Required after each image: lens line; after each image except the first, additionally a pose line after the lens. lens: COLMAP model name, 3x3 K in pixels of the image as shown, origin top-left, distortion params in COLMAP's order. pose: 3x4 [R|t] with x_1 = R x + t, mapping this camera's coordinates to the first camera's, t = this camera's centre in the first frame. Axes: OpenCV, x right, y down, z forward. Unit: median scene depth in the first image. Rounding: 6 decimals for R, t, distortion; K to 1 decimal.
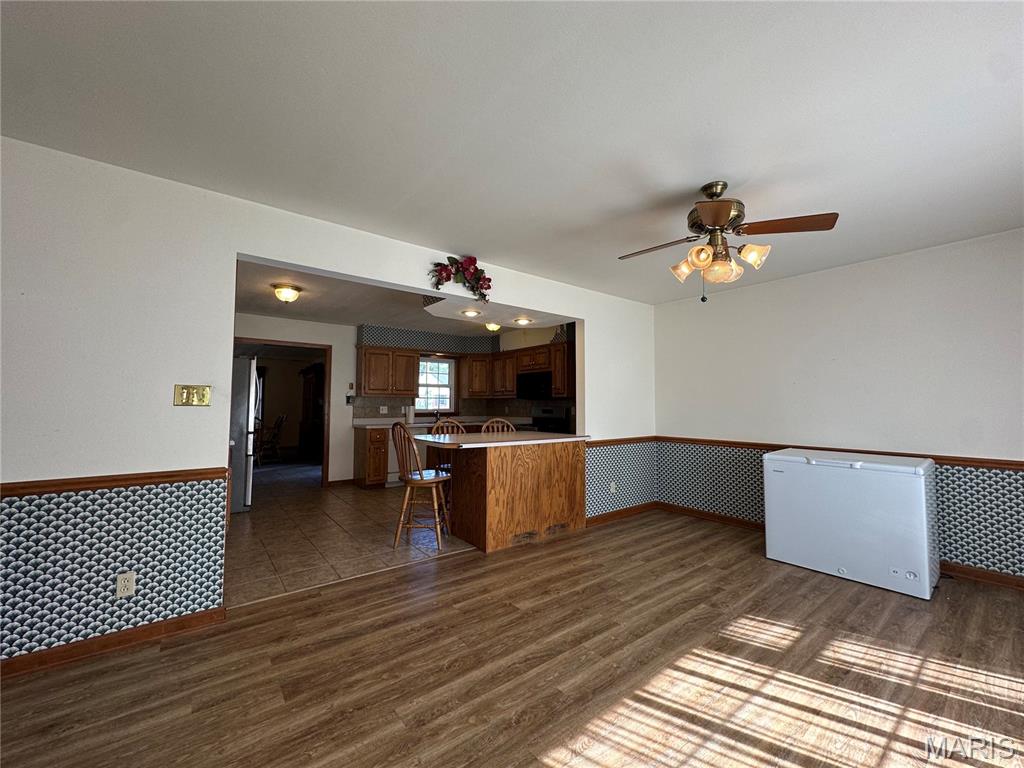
lens RADIAL K [[409.1, 0, 511.8], [0, 409.1, 383.4], [0, 0, 1]] dist [-0.002896, 0.000016]
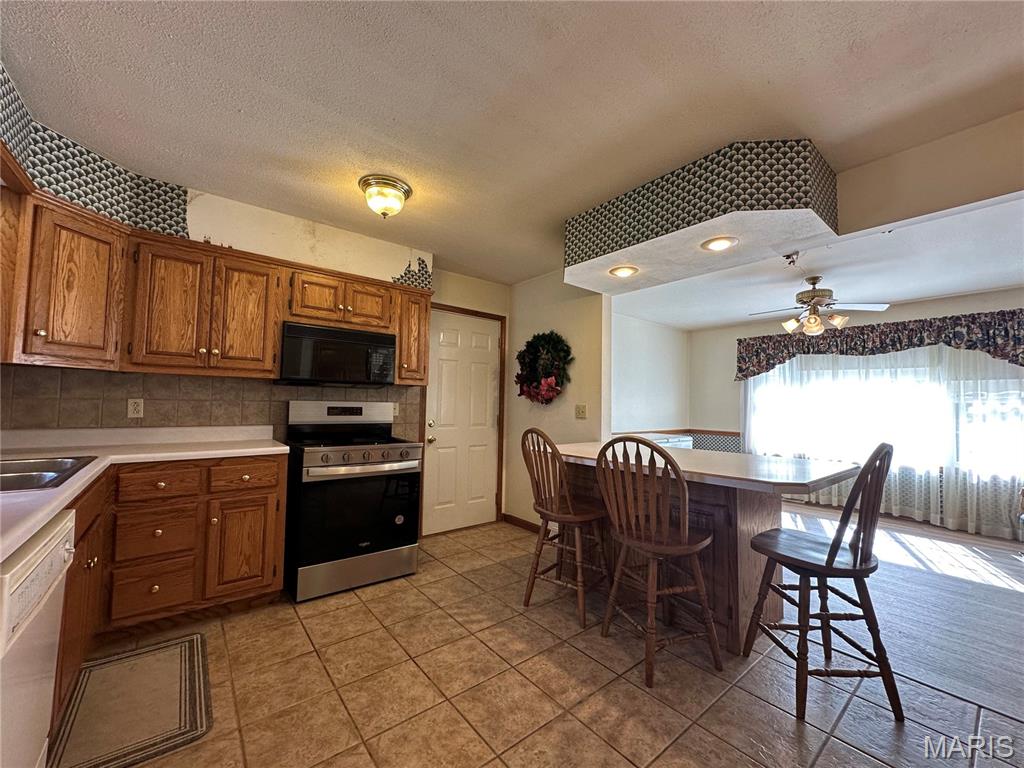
lens RADIAL K [[409.1, 0, 513.6], [0, 409.1, 383.6], [0, 0, 1]] dist [-0.002896, 0.000016]
pose [[-0.021617, 0.048303, 0.998599, -0.429748], [-0.070161, 0.996296, -0.049711, 0.047505], [-0.997301, -0.071137, -0.018148, 0.840832]]
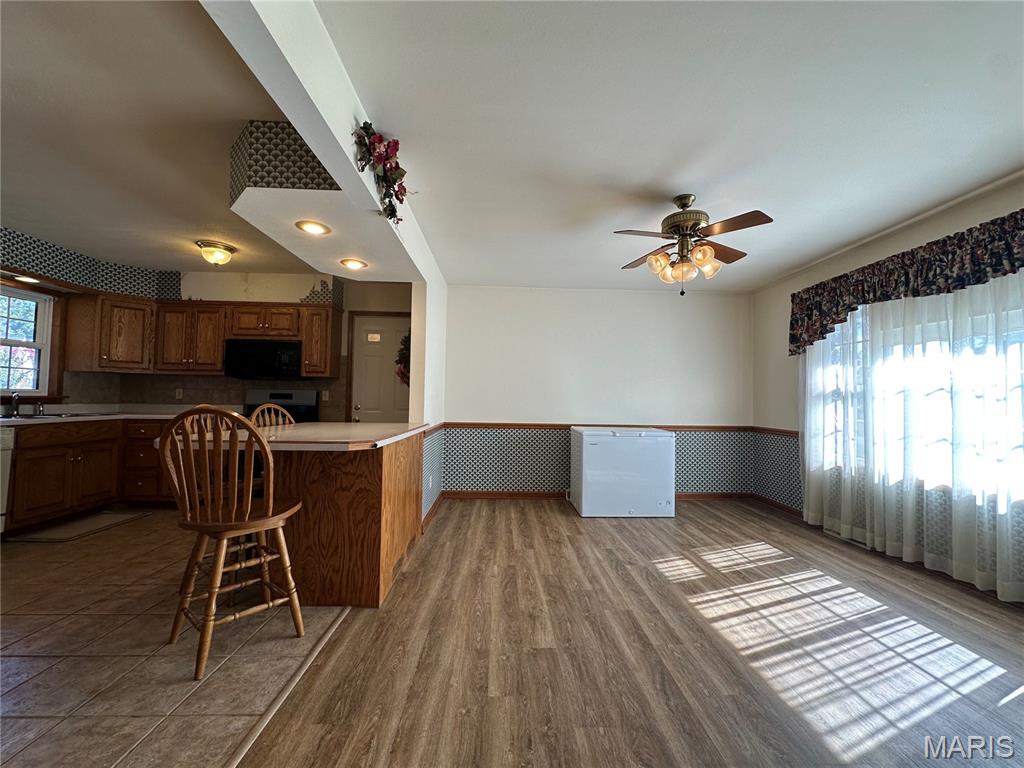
lens RADIAL K [[409.1, 0, 514.1], [0, 409.1, 383.7], [0, 0, 1]] dist [-0.002896, 0.000016]
pose [[0.585514, 0.038506, 0.809747, -0.265993], [-0.055584, 0.998427, -0.007287, 0.030380], [-0.808754, -0.040742, 0.586734, 0.259137]]
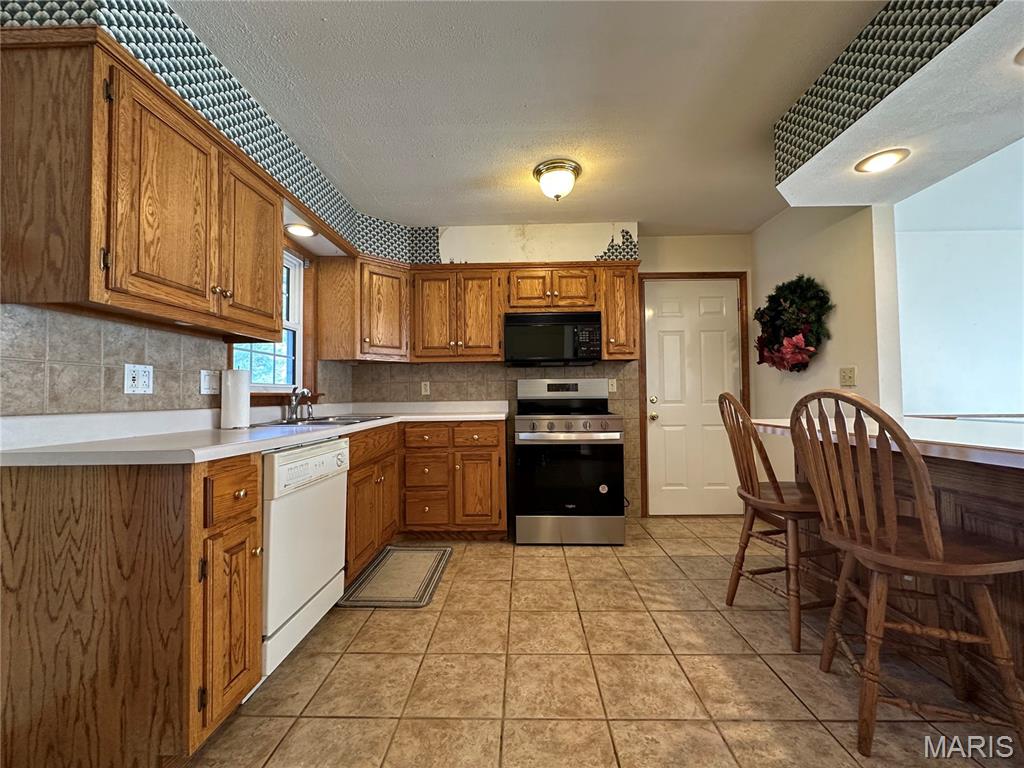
lens RADIAL K [[409.1, 0, 511.8], [0, 409.1, 384.0], [0, 0, 1]] dist [-0.002896, 0.000016]
pose [[0.632378, 0.013712, 0.774538, -0.394861], [-0.027908, 0.999598, 0.005089, 0.065562], [-0.774157, -0.024834, 0.632506, 0.735691]]
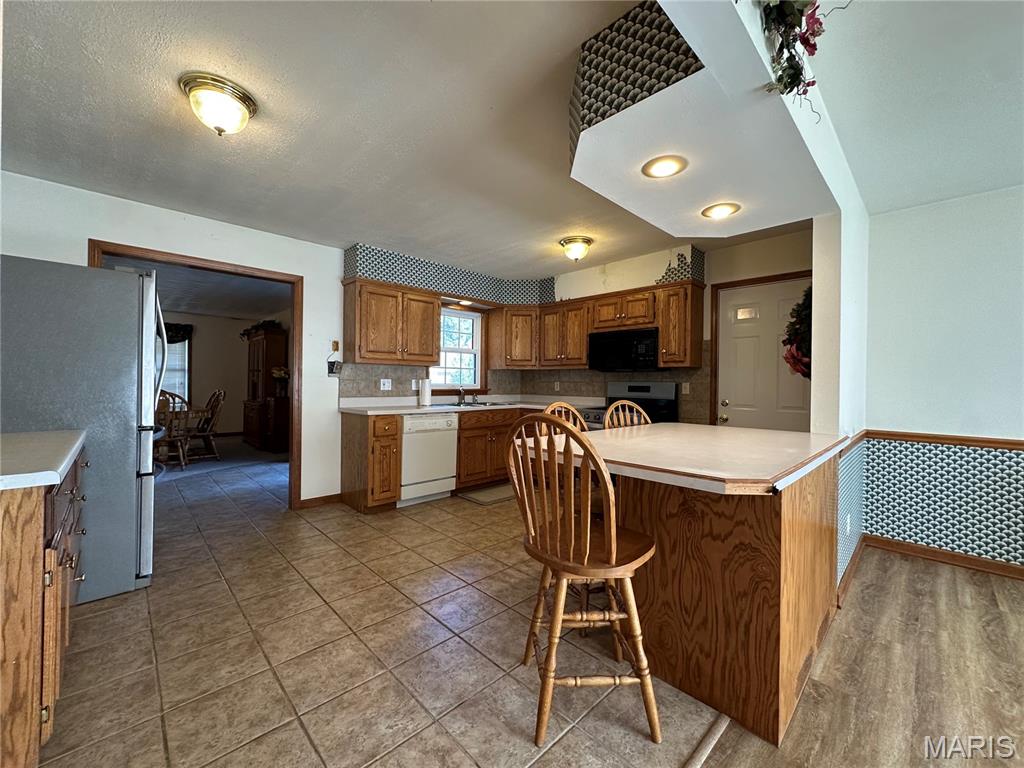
lens RADIAL K [[409.1, 0, 511.2], [0, 409.1, 383.6], [0, 0, 1]] dist [-0.002896, 0.000016]
pose [[0.993978, 0.008945, 0.109216, -0.204306], [-0.014986, 0.998395, 0.054615, 0.027198], [-0.108552, -0.055923, 0.992517, 0.368609]]
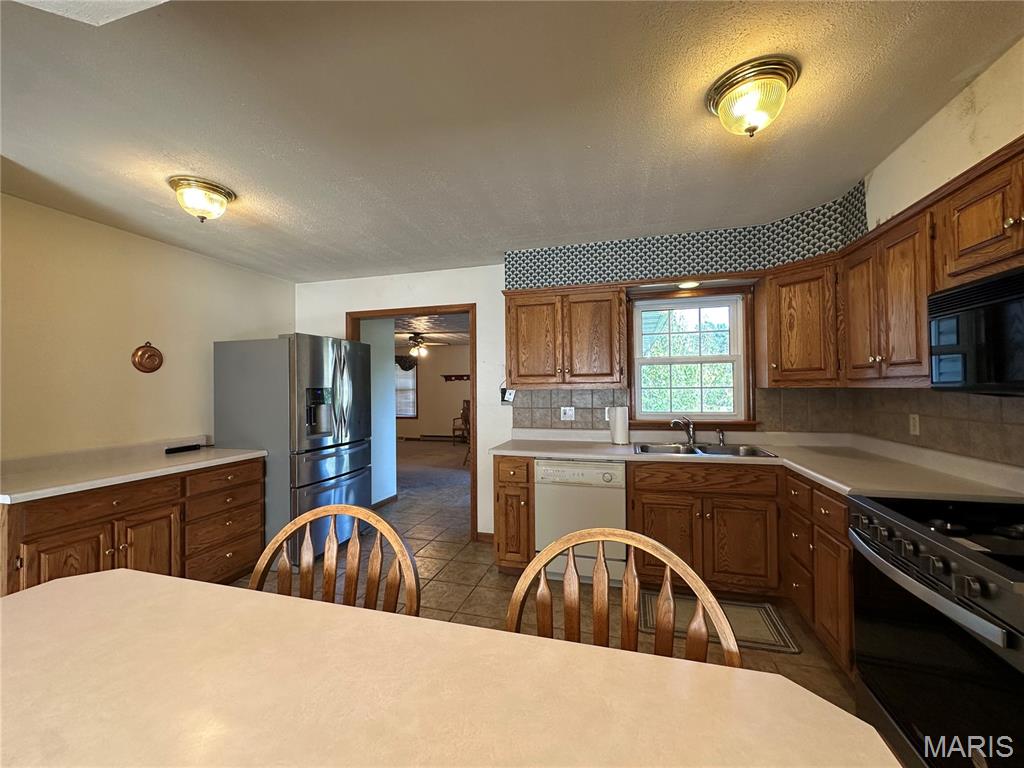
lens RADIAL K [[409.1, 0, 510.8], [0, 409.1, 385.0], [0, 0, 1]] dist [-0.002896, 0.000016]
pose [[0.594589, -0.015760, -0.803875, 0.063885], [0.053614, 0.998360, 0.020083, 0.015729], [0.802240, -0.055040, 0.594459, 0.698298]]
